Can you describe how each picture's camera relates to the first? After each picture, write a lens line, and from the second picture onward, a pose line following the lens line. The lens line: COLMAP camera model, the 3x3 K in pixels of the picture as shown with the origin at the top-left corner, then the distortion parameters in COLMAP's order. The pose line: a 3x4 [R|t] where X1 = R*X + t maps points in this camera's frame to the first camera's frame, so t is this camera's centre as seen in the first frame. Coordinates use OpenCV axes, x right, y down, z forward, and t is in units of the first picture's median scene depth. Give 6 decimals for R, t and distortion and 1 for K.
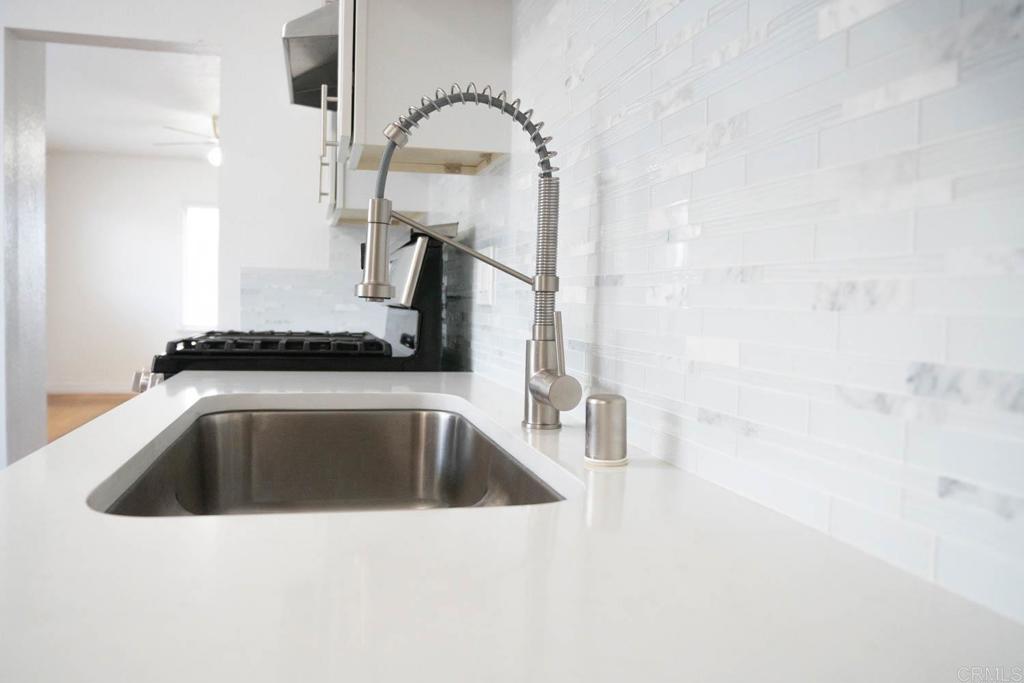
lens RADIAL K [[766.1, 0, 494.8], [0, 766.1, 340.1], [0, 0, 1]] dist [-0.096441, 0.060730]
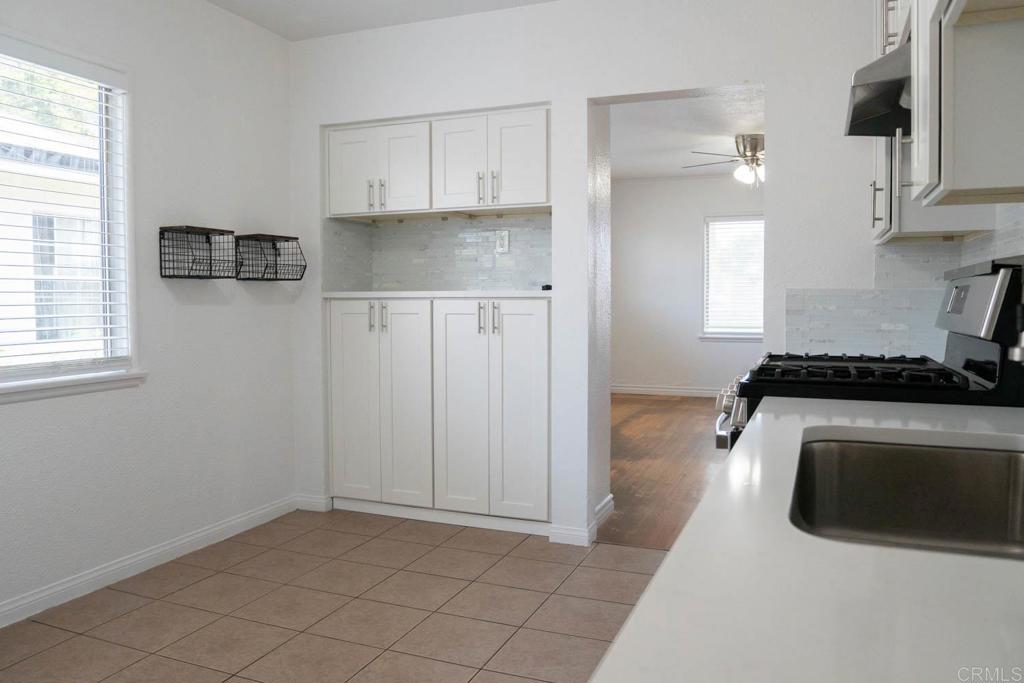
lens RADIAL K [[774.9, 0, 495.9], [0, 774.9, 338.7], [0, 0, 1]] dist [-0.102989, 0.066847]
pose [[0.804774, 0.007428, -0.593535, -0.049049], [-0.010448, 0.999944, -0.001652, -0.036207], [0.593490, 0.007531, 0.804806, -0.154350]]
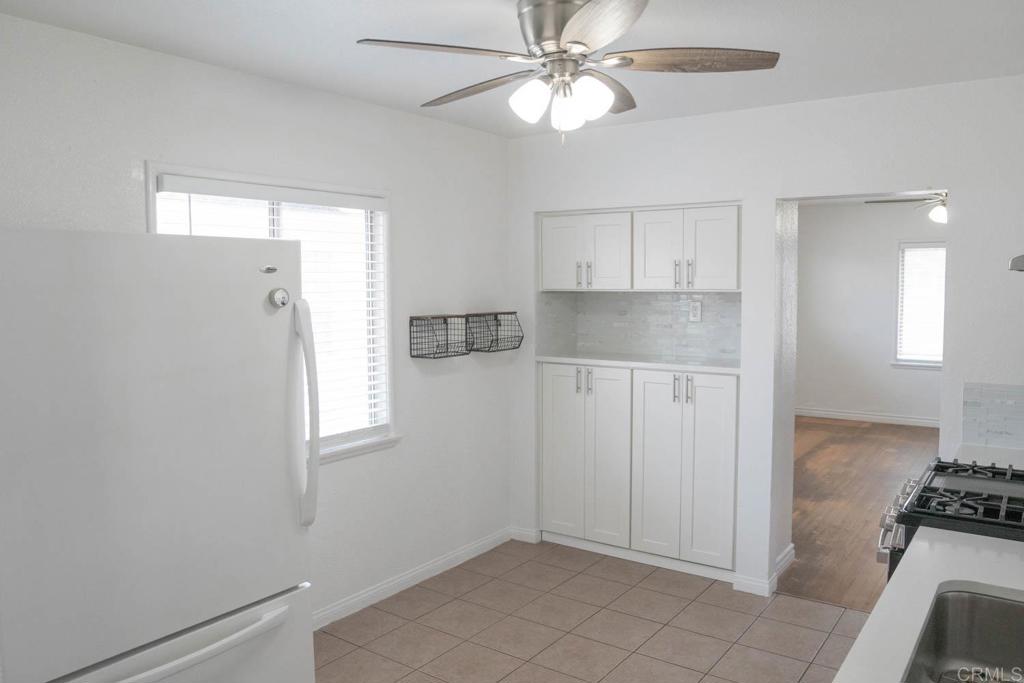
lens RADIAL K [[766.1, 0, 494.8], [0, 766.1, 340.1], [0, 0, 1]] dist [-0.096441, 0.060730]
pose [[0.641334, 0.029448, -0.766696, 0.110114], [-0.018776, 0.999566, 0.022686, -0.285385], [0.767032, -0.000153, 0.641609, -0.423360]]
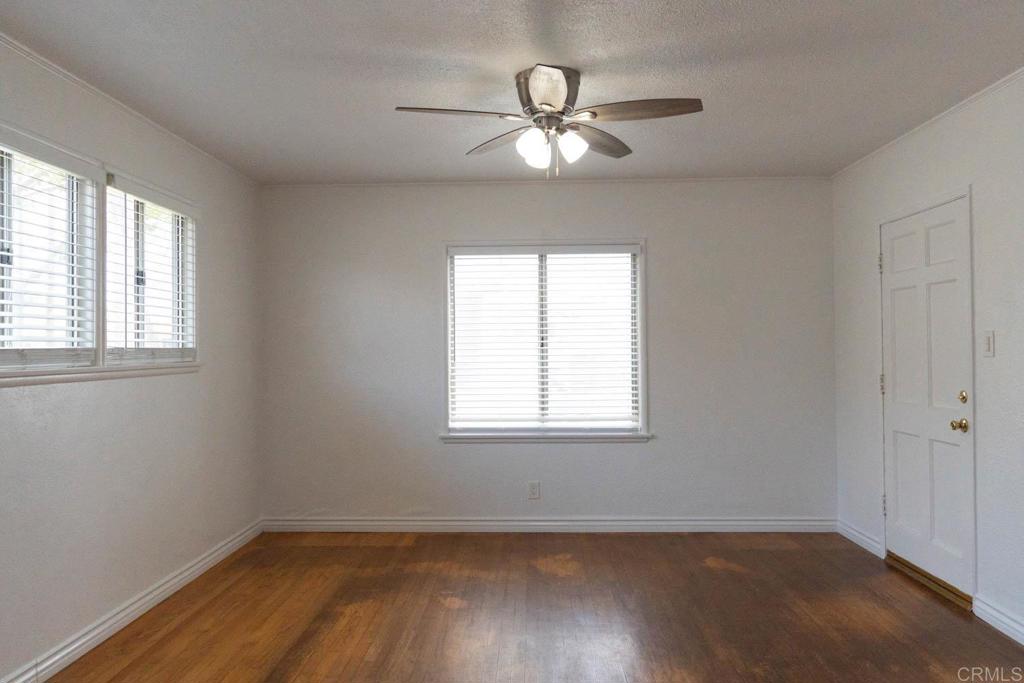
lens RADIAL K [[749.3, 0, 498.4], [0, 749.3, 340.4], [0, 0, 1]] dist [-0.095430, 0.049772]
pose [[0.960109, -0.028145, -0.278208, -0.875271], [0.009805, 0.997698, -0.067095, -0.253607], [0.279456, 0.061691, 0.958175, 1.787101]]
